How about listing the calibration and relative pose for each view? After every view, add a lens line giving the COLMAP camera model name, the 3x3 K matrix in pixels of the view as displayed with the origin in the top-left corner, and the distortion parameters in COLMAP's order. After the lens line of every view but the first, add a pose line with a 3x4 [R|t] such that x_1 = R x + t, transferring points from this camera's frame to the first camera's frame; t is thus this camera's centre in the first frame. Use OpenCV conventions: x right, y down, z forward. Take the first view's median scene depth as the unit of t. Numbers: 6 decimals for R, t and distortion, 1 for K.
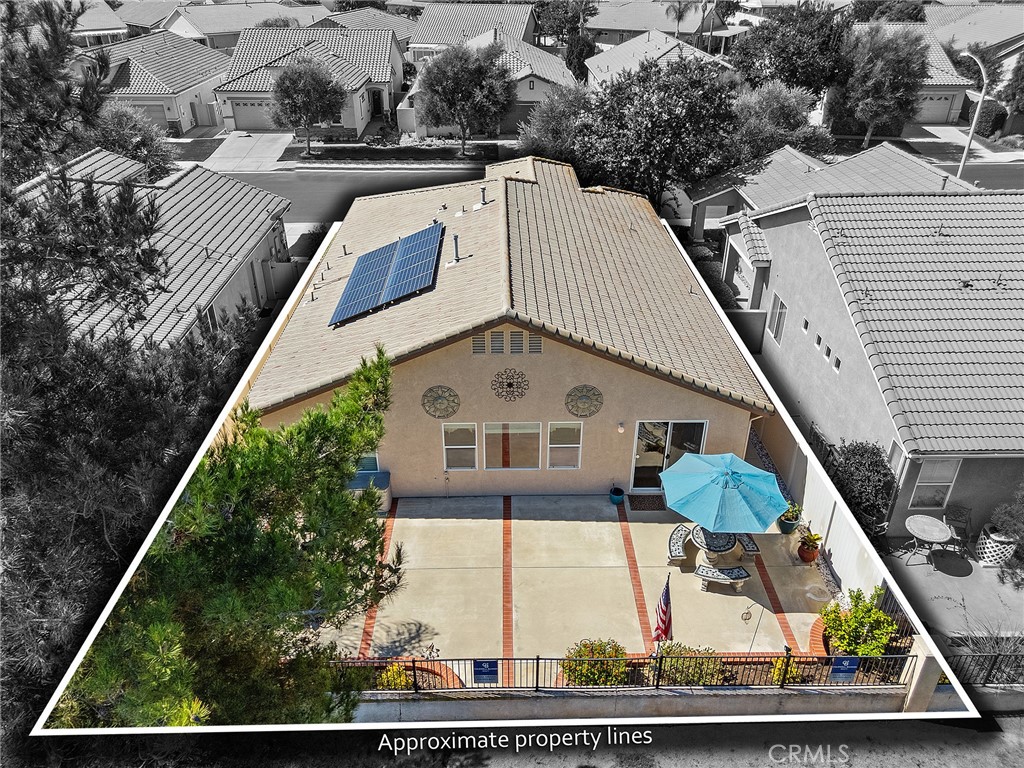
lens RADIAL K [[757.8, 0, 516.2], [0, 757.8, 379.2], [0, 0, 1]] dist [0.088796, -0.072124]
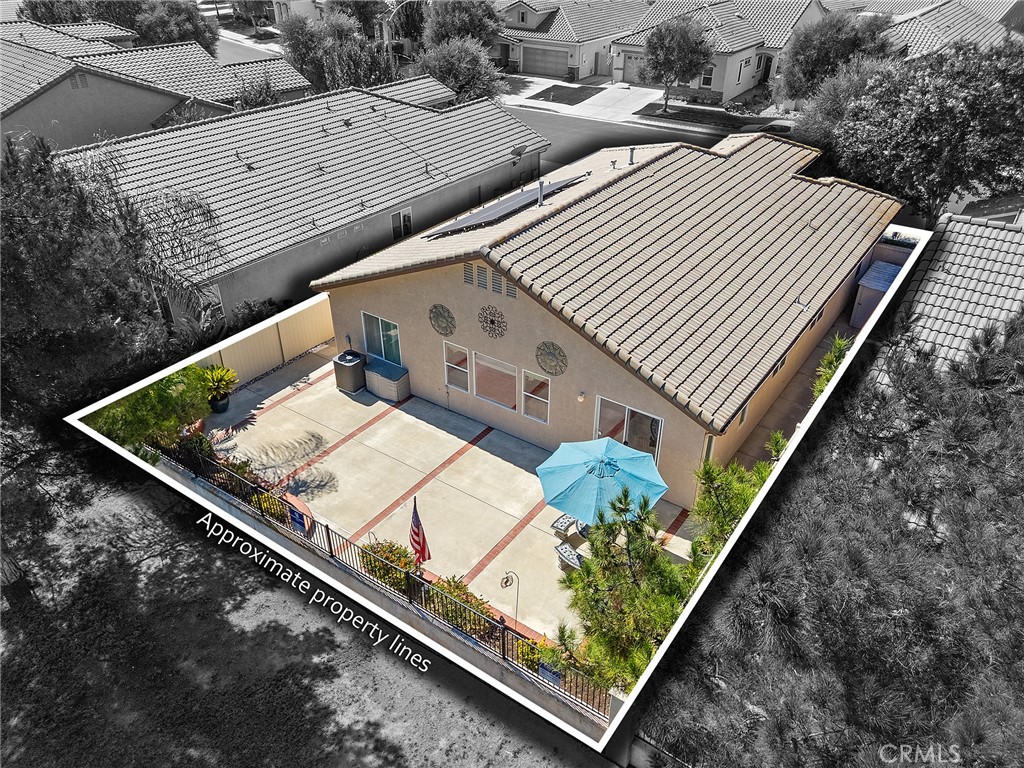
lens RADIAL K [[757.8, 0, 516.2], [0, 757.8, 379.2], [0, 0, 1]] dist [0.088796, -0.072124]
pose [[0.809314, 0.314327, -0.496194, 0.545968], [-0.295149, 0.947995, 0.119131, -0.050443], [0.507836, 0.050037, 0.859999, 0.099429]]
